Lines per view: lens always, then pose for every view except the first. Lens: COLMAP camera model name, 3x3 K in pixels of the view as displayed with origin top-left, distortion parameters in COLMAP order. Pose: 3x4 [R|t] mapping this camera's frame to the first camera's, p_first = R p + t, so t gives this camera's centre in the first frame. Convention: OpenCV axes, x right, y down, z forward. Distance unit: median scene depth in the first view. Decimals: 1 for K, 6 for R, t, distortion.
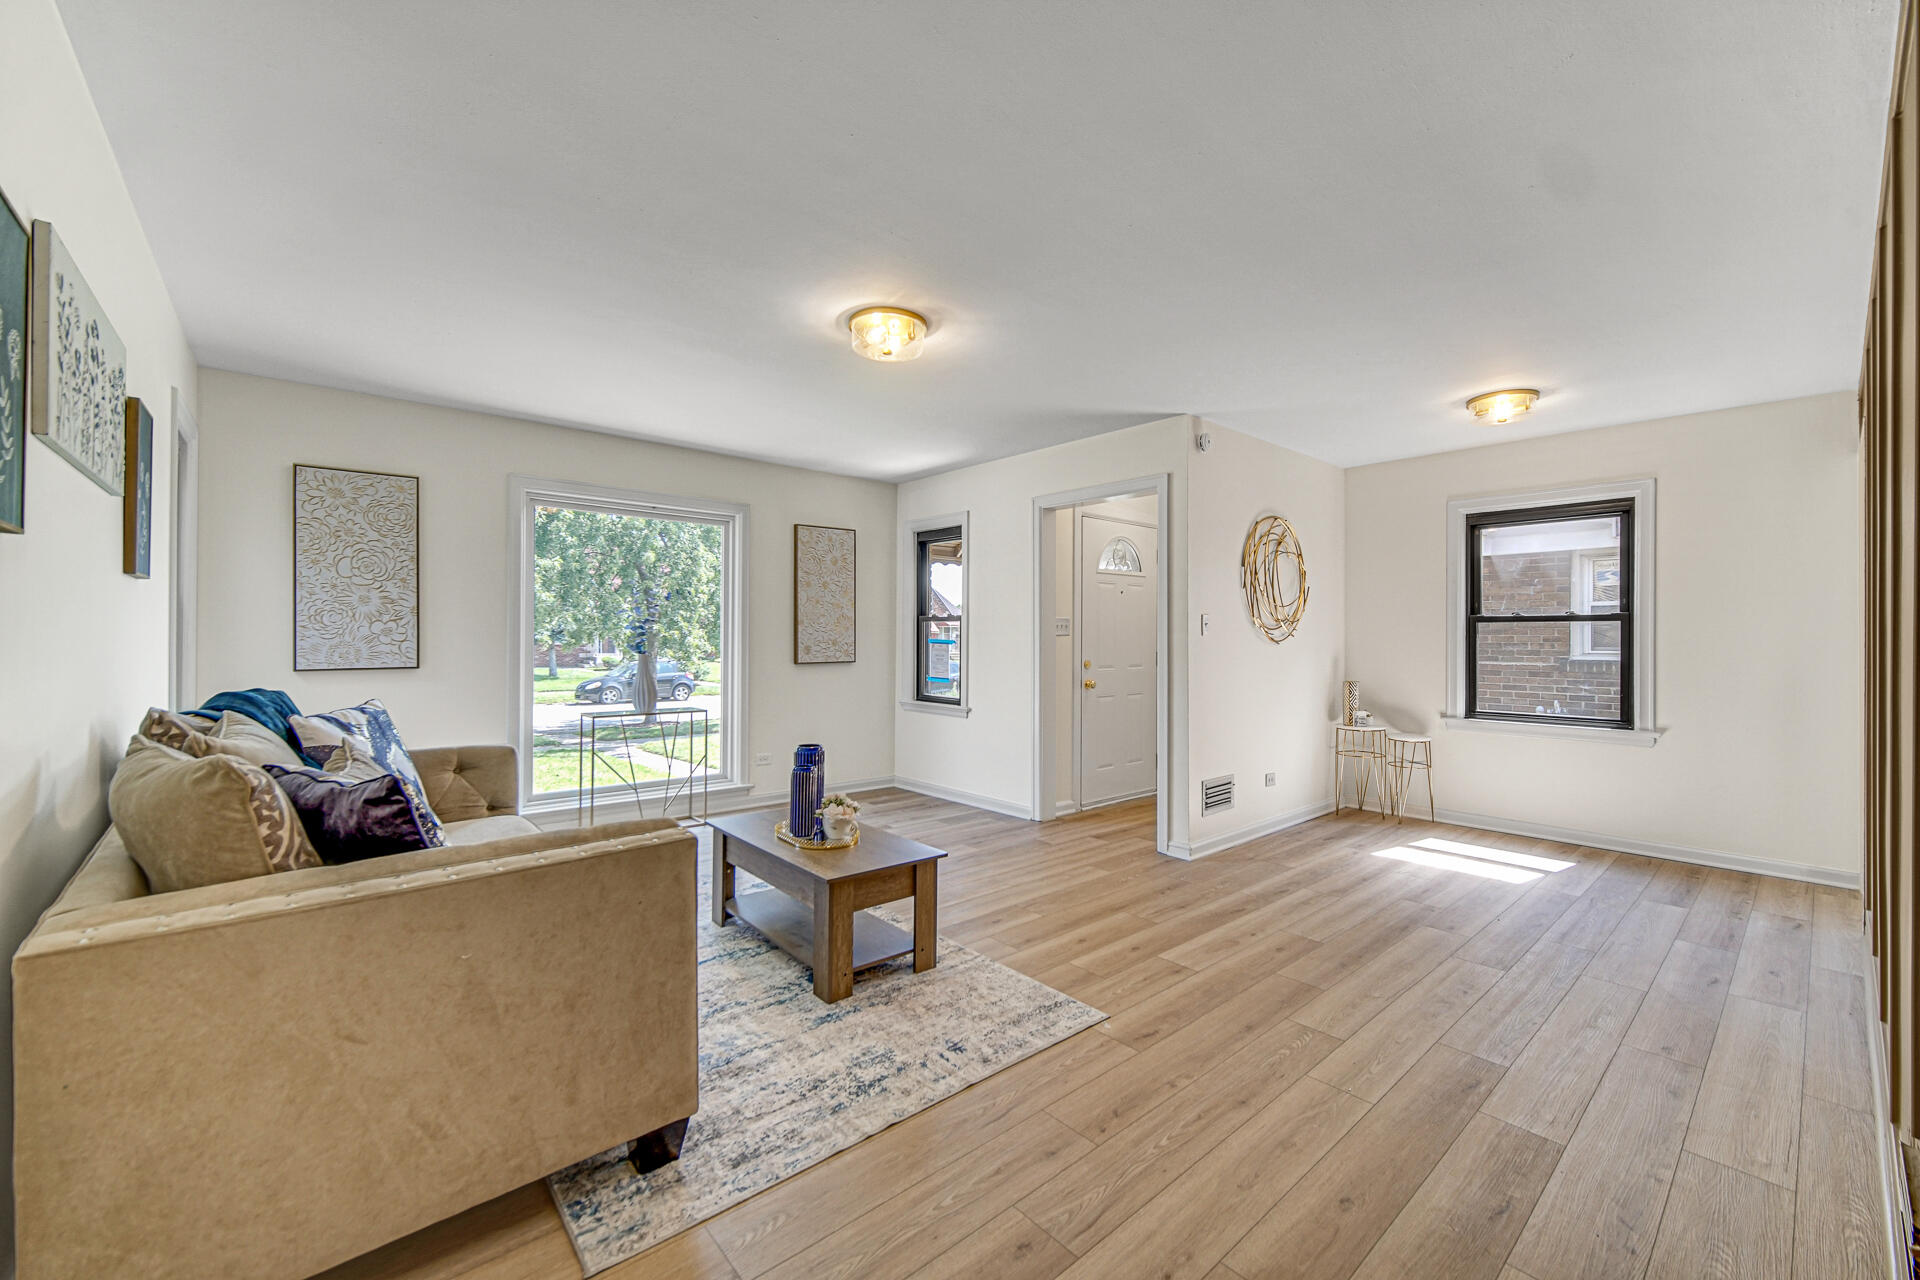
lens RADIAL K [[761.1, 0, 955.1], [0, 761.1, 632.7], [0, 0, 1]] dist [-0.002072, -0.000338]
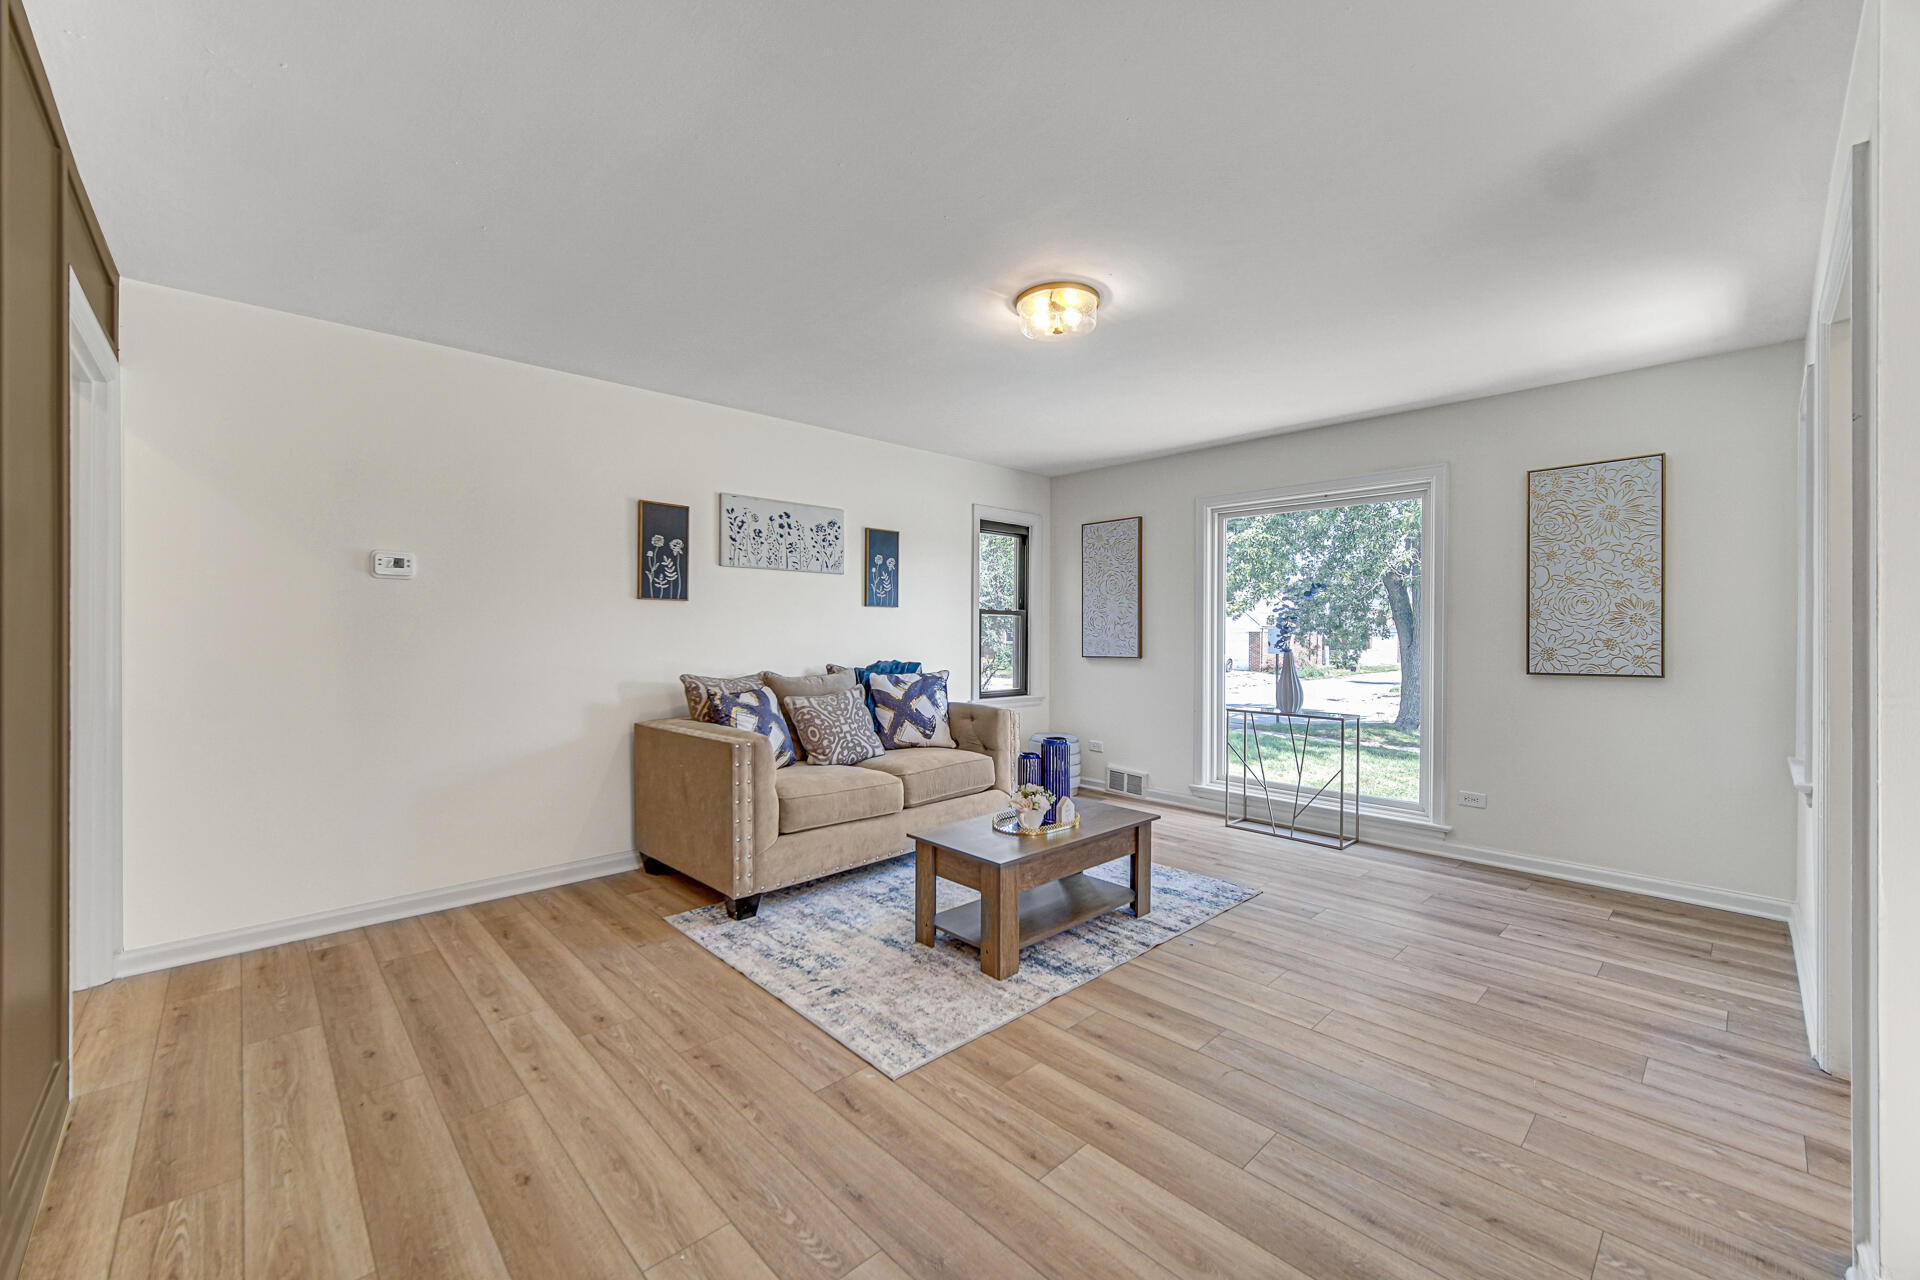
lens RADIAL K [[761.1, 0, 955.1], [0, 761.1, 632.7], [0, 0, 1]] dist [-0.002072, -0.000338]
pose [[0.043735, -0.005418, -0.999028, 1.033983], [0.003461, 0.999980, -0.005272, 0.012545], [0.999037, -0.003227, 0.043753, 1.014841]]
